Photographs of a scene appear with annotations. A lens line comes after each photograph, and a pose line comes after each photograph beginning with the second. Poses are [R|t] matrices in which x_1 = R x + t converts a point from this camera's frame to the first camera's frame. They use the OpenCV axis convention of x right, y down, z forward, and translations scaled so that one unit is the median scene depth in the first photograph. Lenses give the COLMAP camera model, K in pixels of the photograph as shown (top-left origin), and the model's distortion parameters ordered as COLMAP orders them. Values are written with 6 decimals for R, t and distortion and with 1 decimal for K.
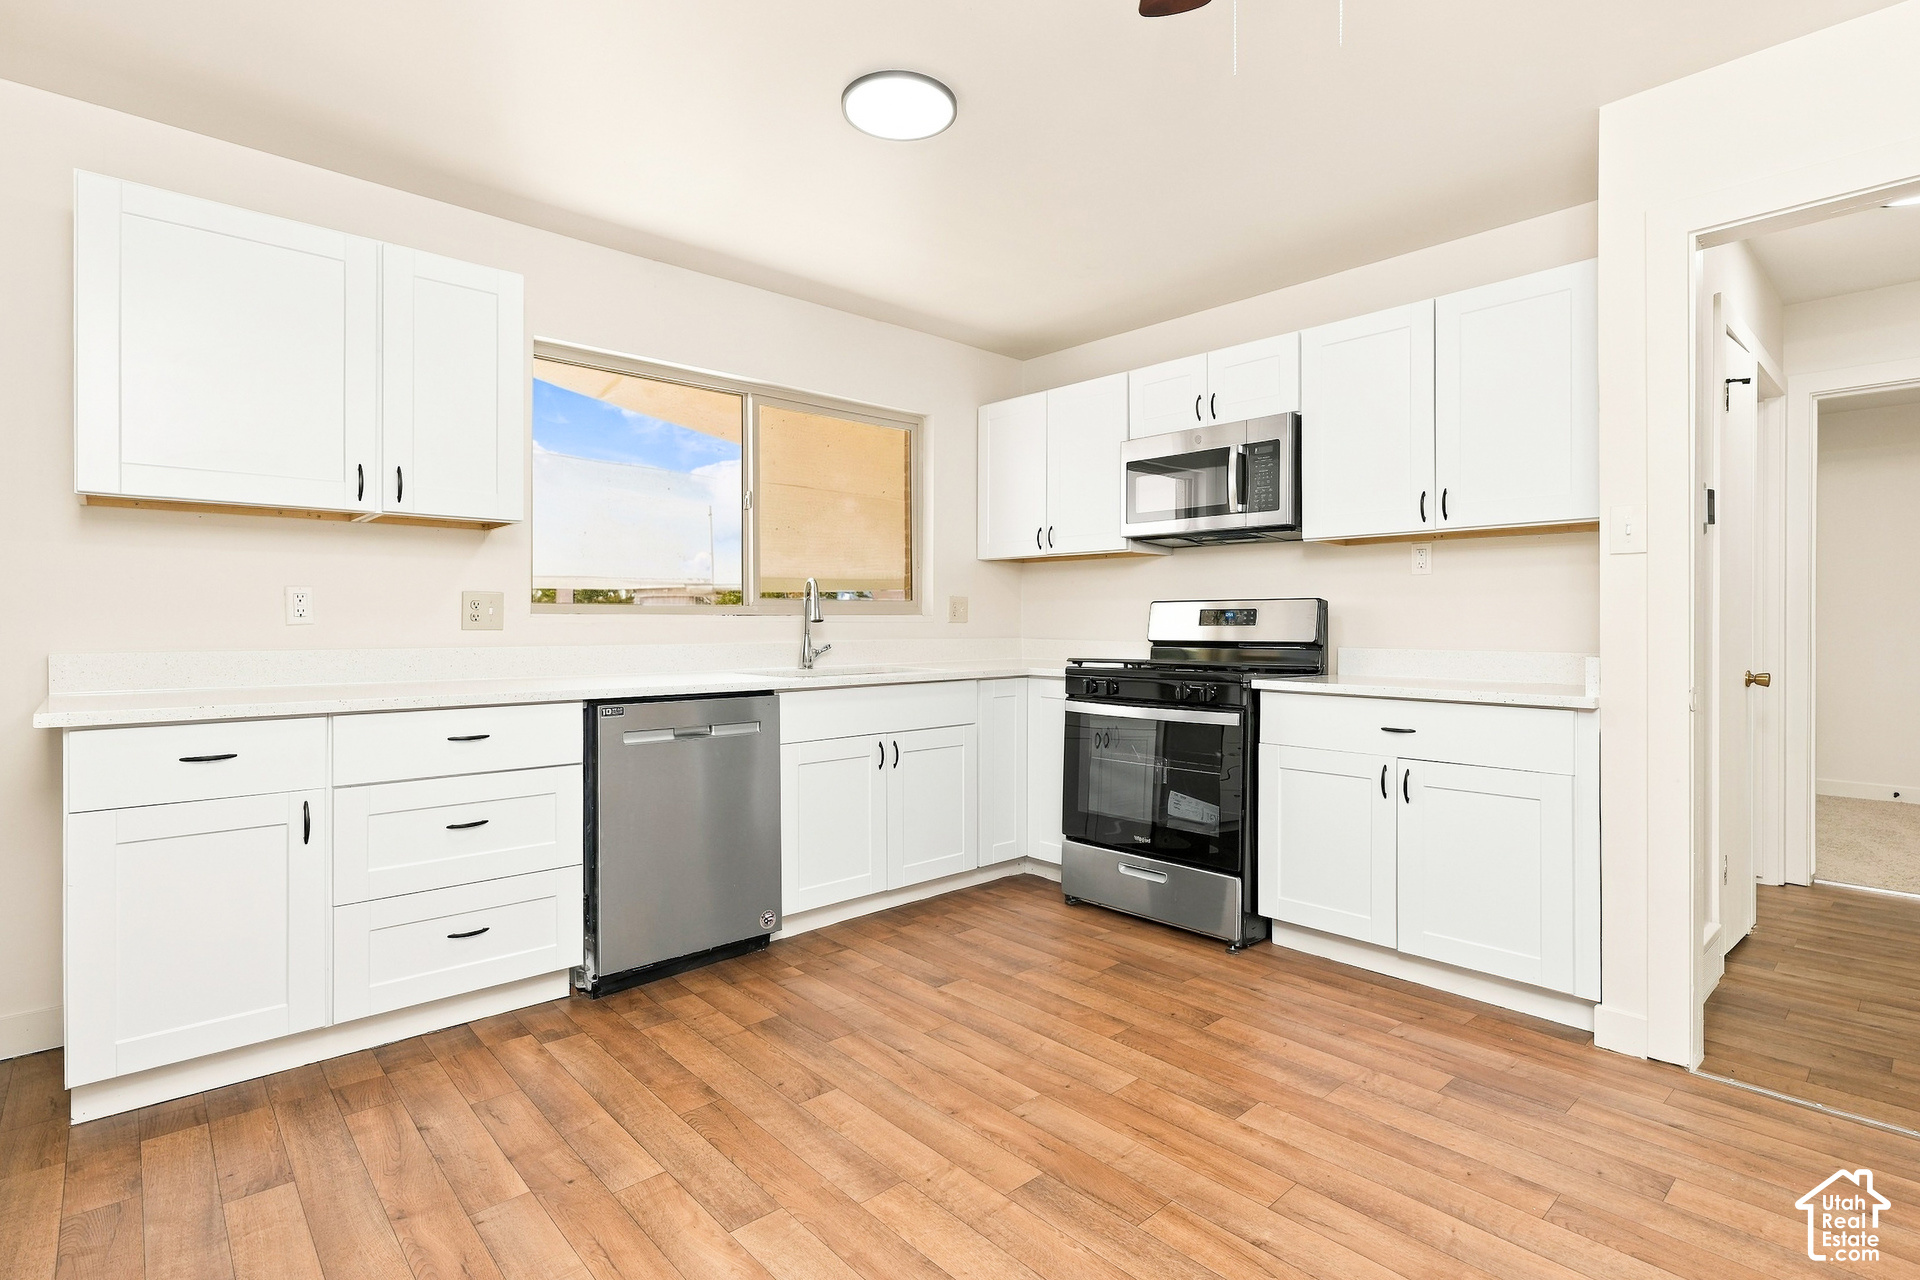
lens RADIAL K [[963.8, 0, 936.4], [0, 963.8, 632.3], [0, 0, 1]] dist [-0.002461, 0.000687]
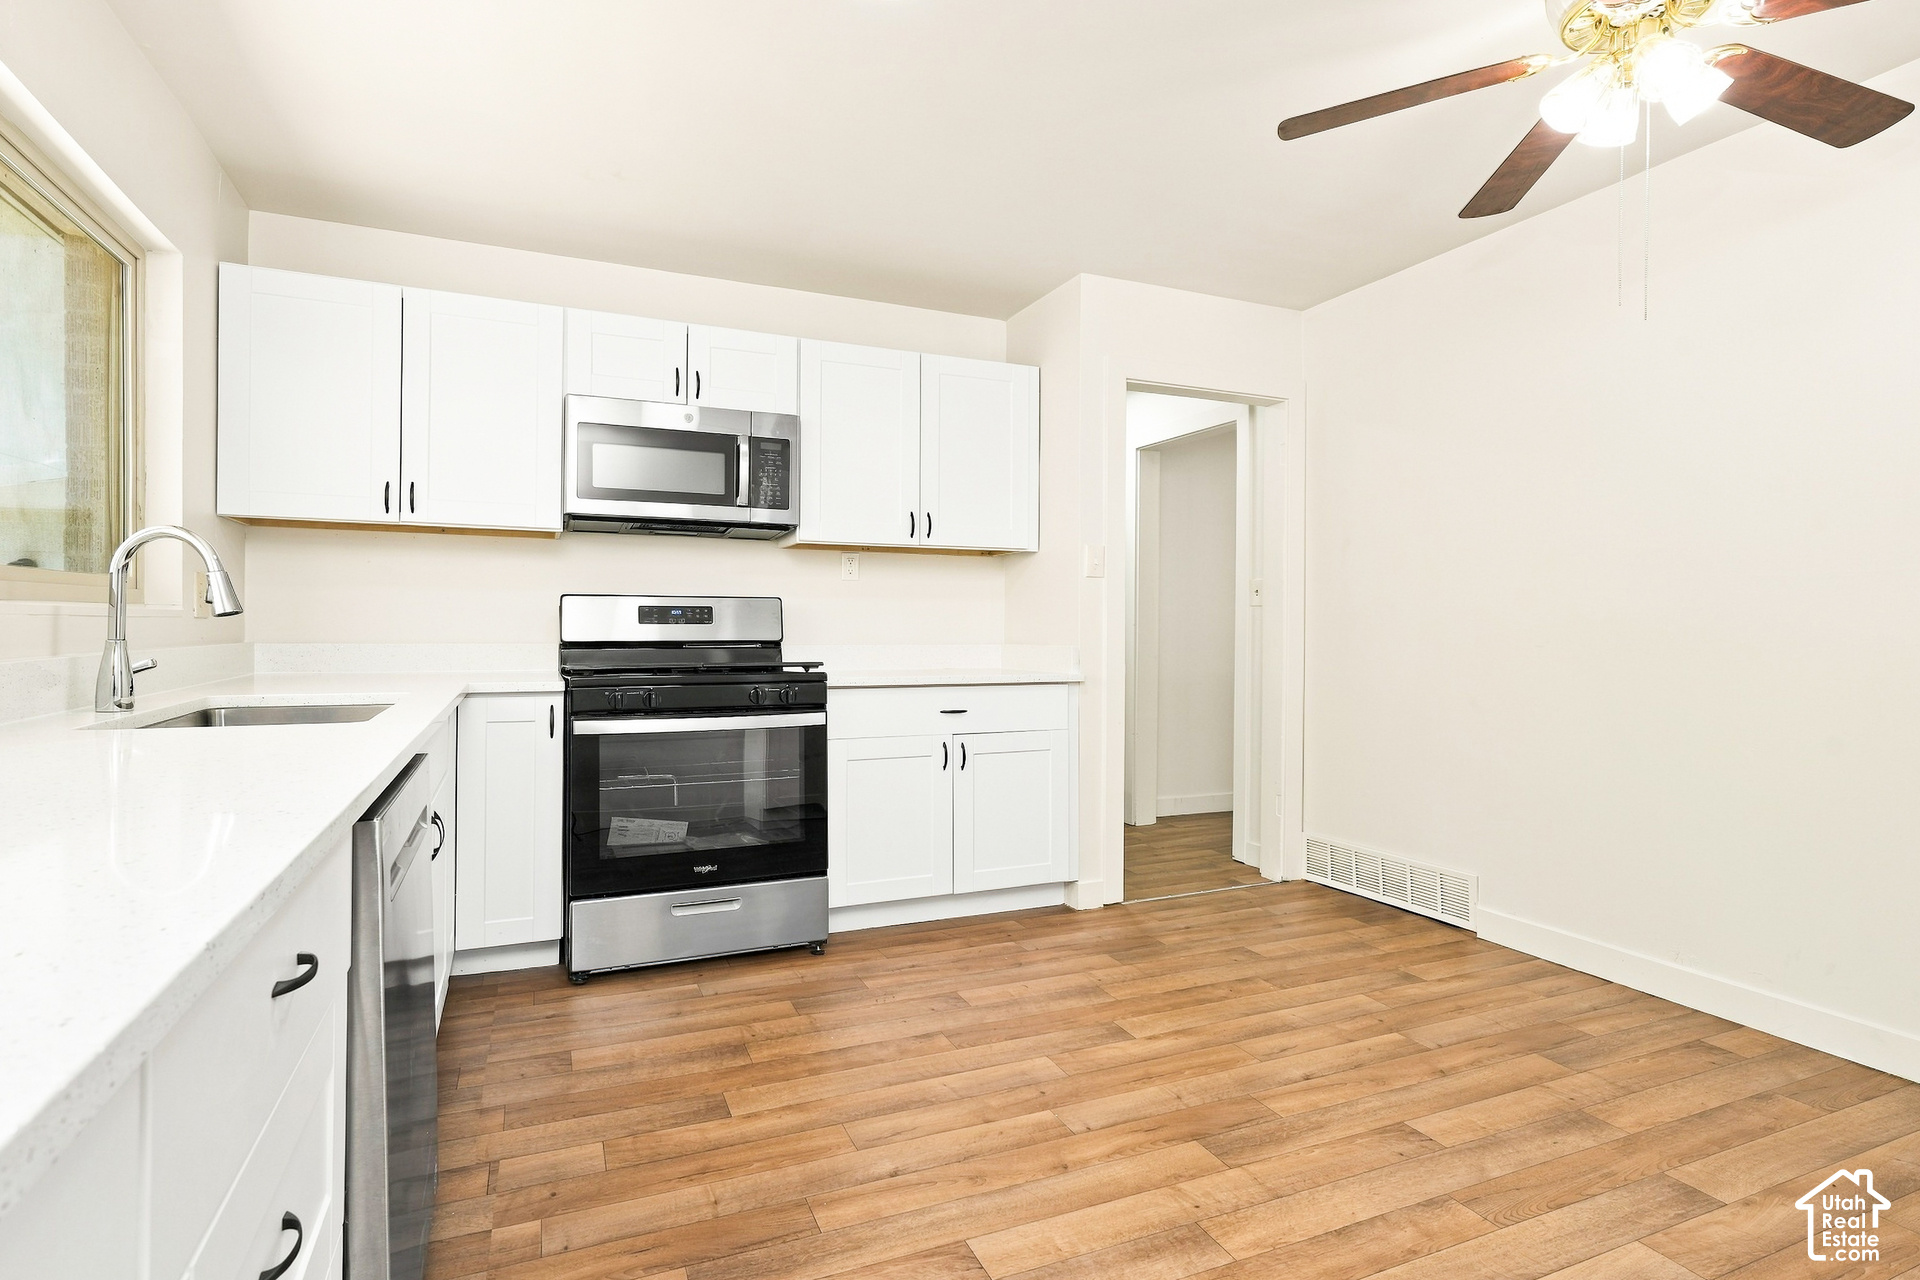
lens RADIAL K [[963.8, 0, 936.4], [0, 963.8, 632.3], [0, 0, 1]] dist [-0.002461, 0.000687]
pose [[0.305268, -0.003628, 0.952259, -0.565502], [0.005685, 0.999982, 0.001988, 0.000702], [-0.952249, 0.004806, 0.305283, 0.547560]]
